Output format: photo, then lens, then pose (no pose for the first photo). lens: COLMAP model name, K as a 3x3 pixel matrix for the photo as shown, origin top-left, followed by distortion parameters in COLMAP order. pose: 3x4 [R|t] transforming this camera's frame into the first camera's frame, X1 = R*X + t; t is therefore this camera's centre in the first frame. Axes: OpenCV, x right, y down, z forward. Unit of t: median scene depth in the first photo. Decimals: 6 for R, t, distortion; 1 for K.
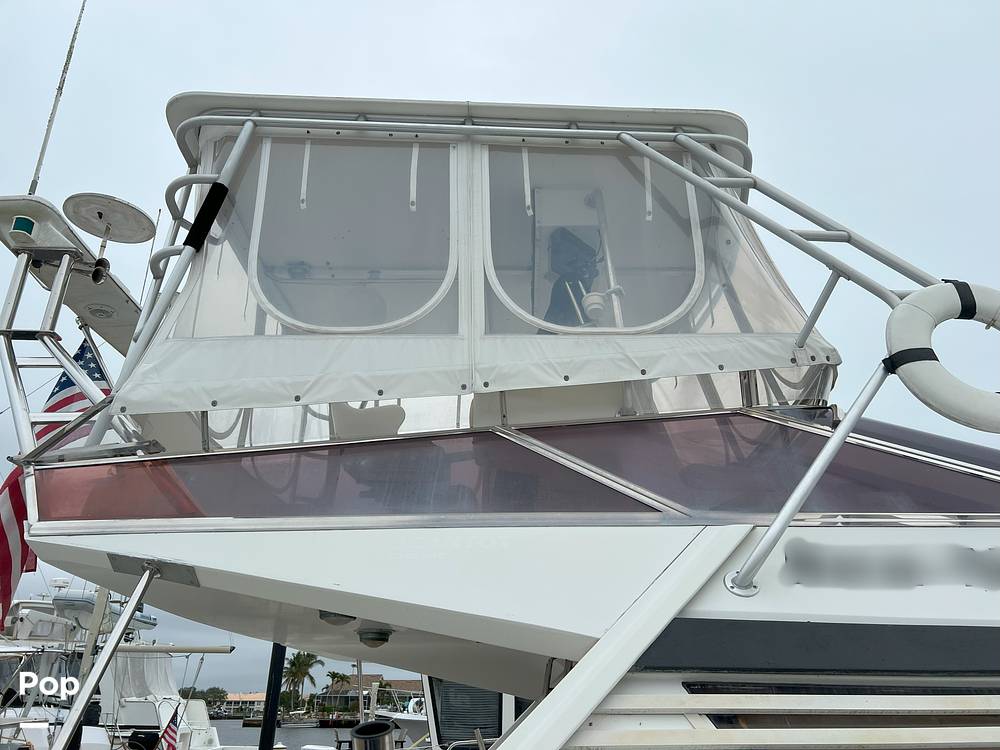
lens RADIAL K [[754.1, 0, 497.5], [0, 754.1, 380.6], [0, 0, 1]] dist [0.056760, -0.065598]
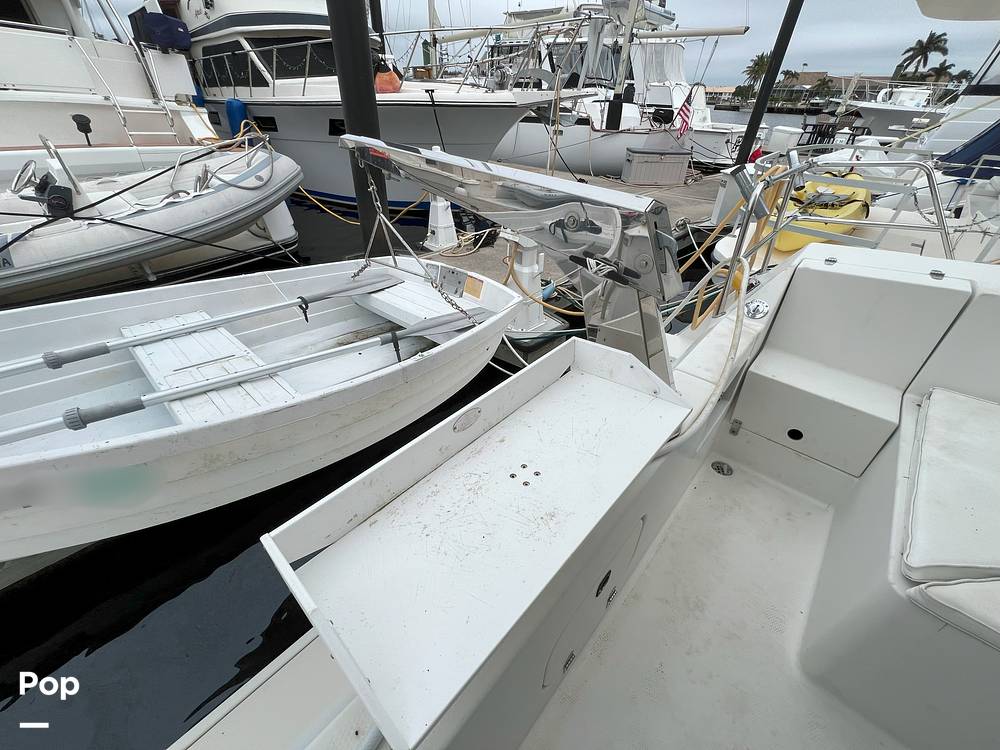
lens RADIAL K [[397.8, 0, 508.4], [0, 397.8, 376.3], [0, 0, 1]] dist [-0.000815, 0.000016]
pose [[0.765956, 0.384794, -0.515020, -0.722514], [0.236658, 0.576083, 0.782382, 0.647408], [0.597750, -0.721153, 0.350189, 1.374690]]
